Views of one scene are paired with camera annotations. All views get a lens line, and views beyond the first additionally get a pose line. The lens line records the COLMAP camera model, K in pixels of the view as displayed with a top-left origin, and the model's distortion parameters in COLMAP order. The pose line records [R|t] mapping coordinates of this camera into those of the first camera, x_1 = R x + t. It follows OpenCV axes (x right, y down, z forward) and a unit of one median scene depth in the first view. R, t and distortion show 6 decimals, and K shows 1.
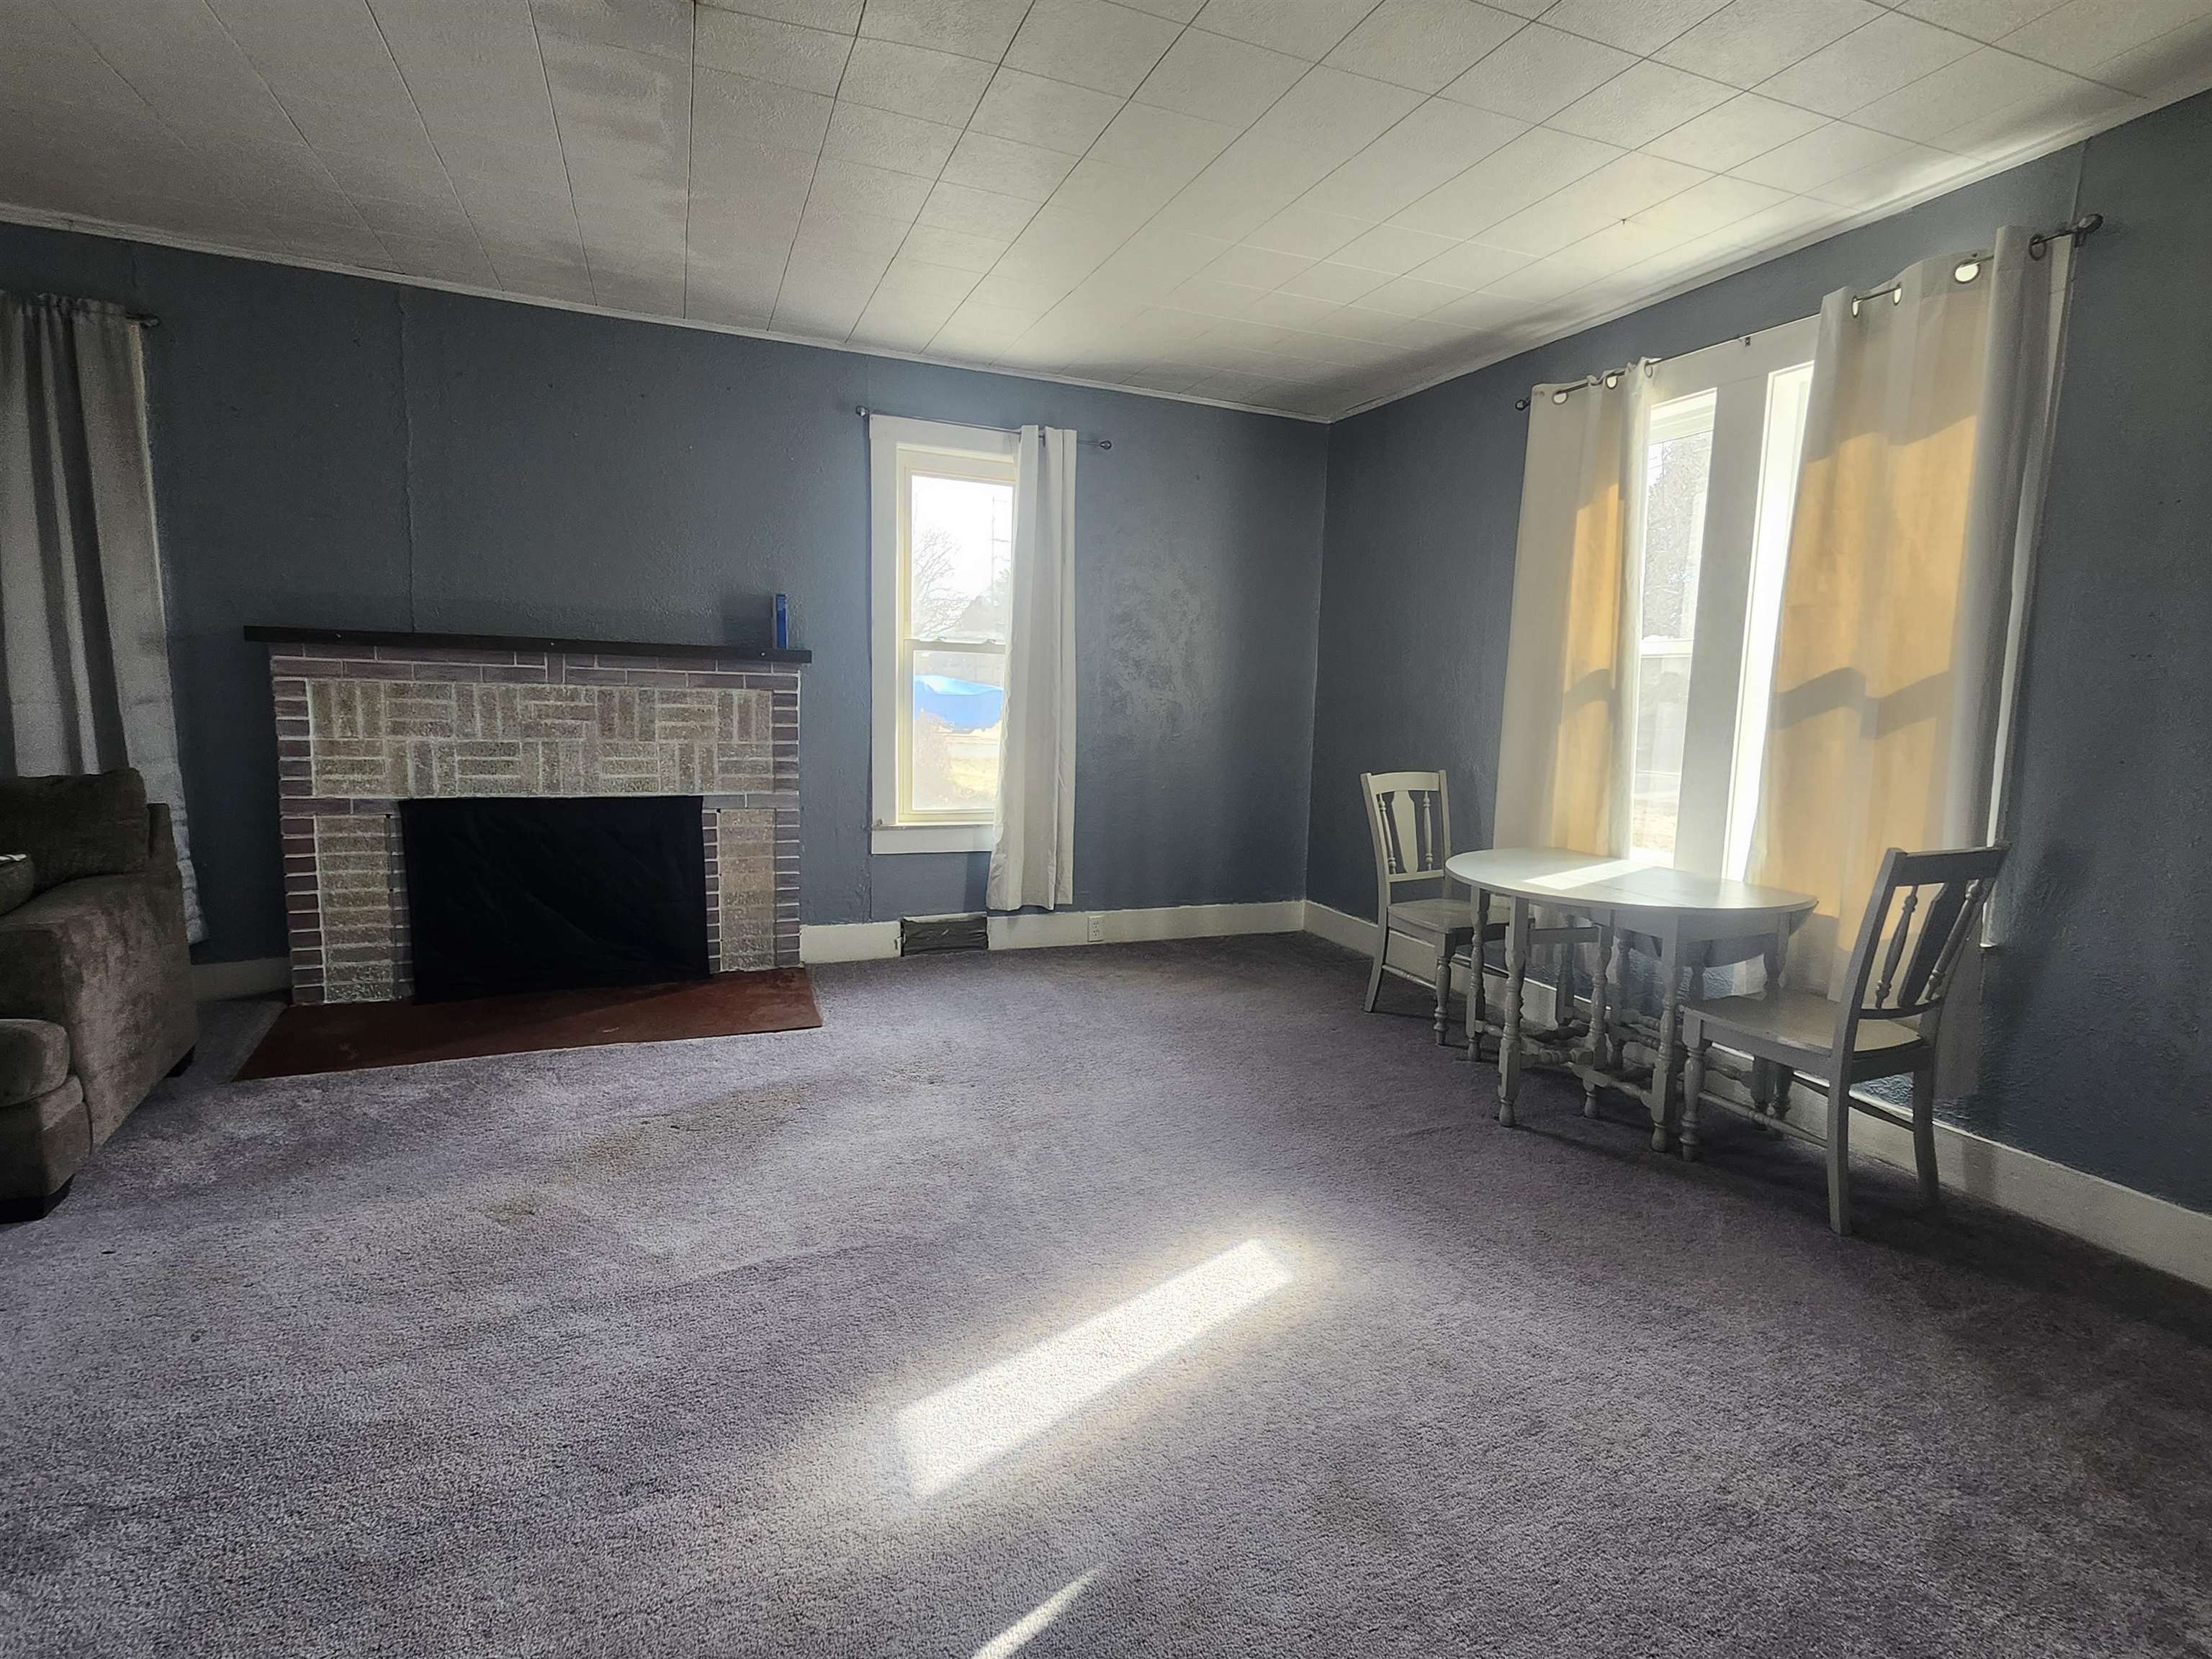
lens RADIAL K [[1100.2, 0, 1171.7], [0, 1100.2, 830.8], [0, 0, 1]] dist [0.004876, 0.000294]
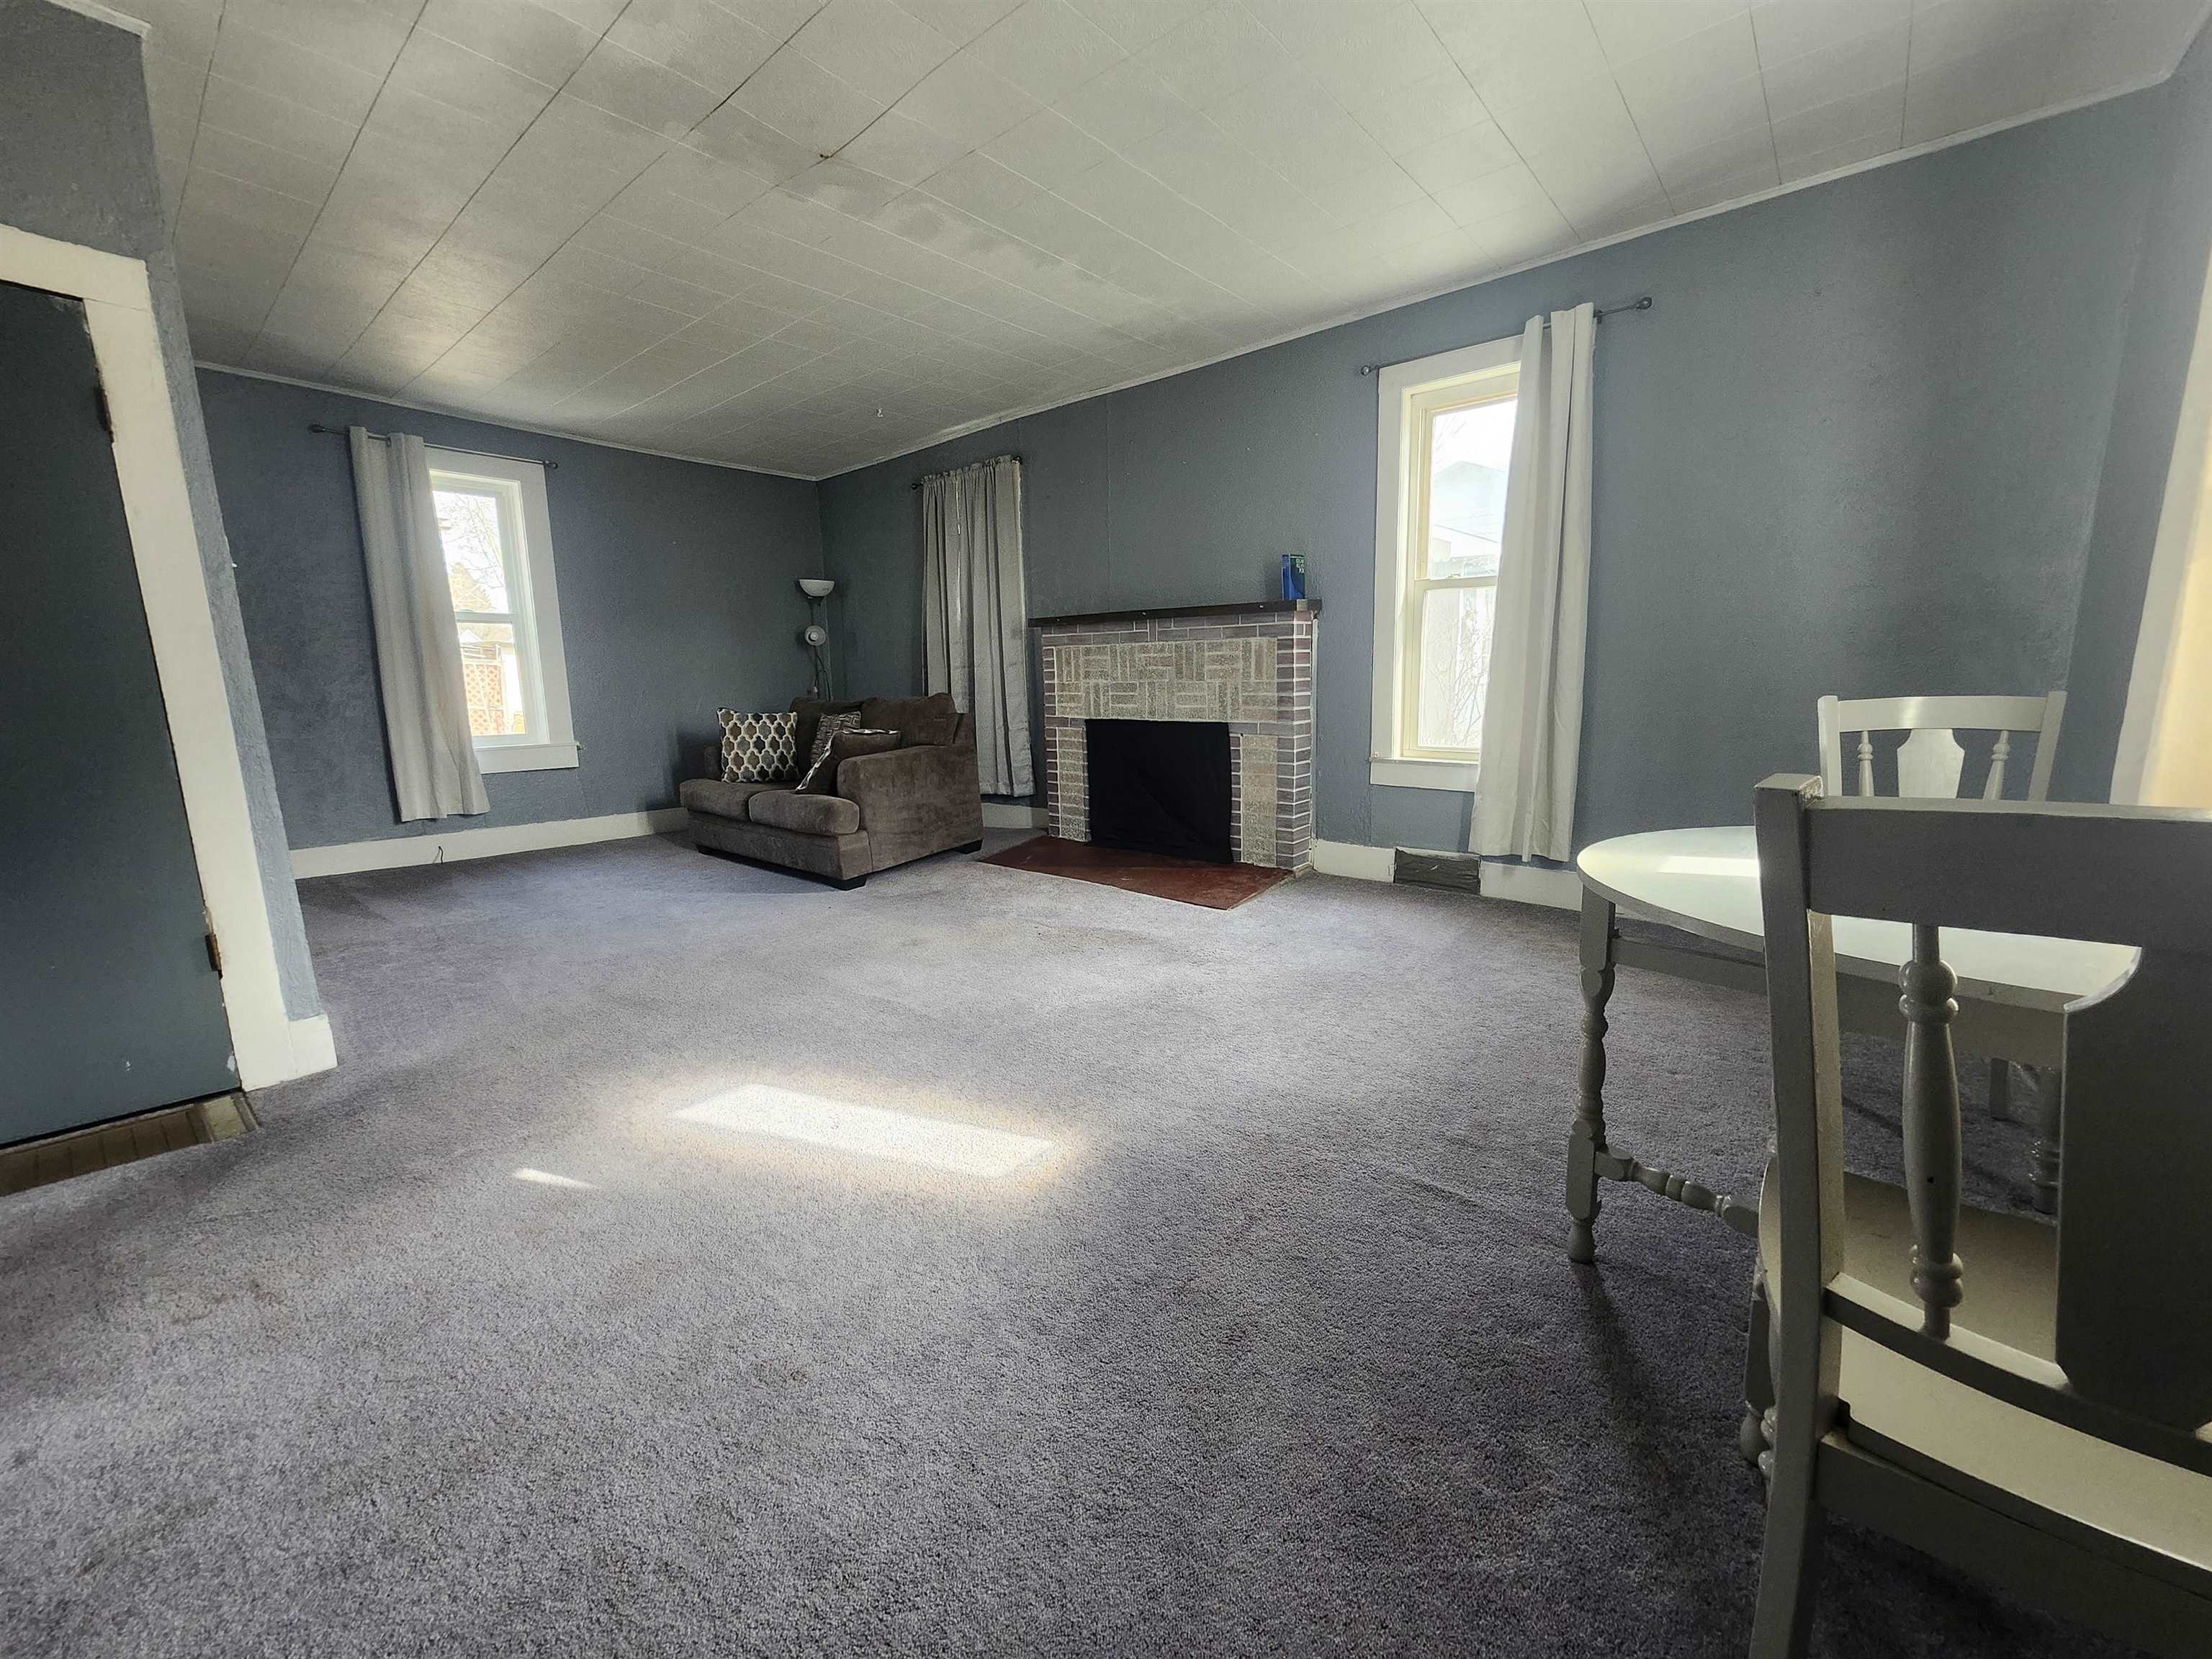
lens RADIAL K [[892.9, 0, 1106.0], [0, 892.9, 829.5], [0, 0, 1]] dist [0.007502, -0.000150]
pose [[0.410197, 0.117185, -0.904437, 0.486532], [-0.092423, 0.991946, 0.086606, 0.015579], [0.907302, 0.048065, 0.417724, 0.440468]]
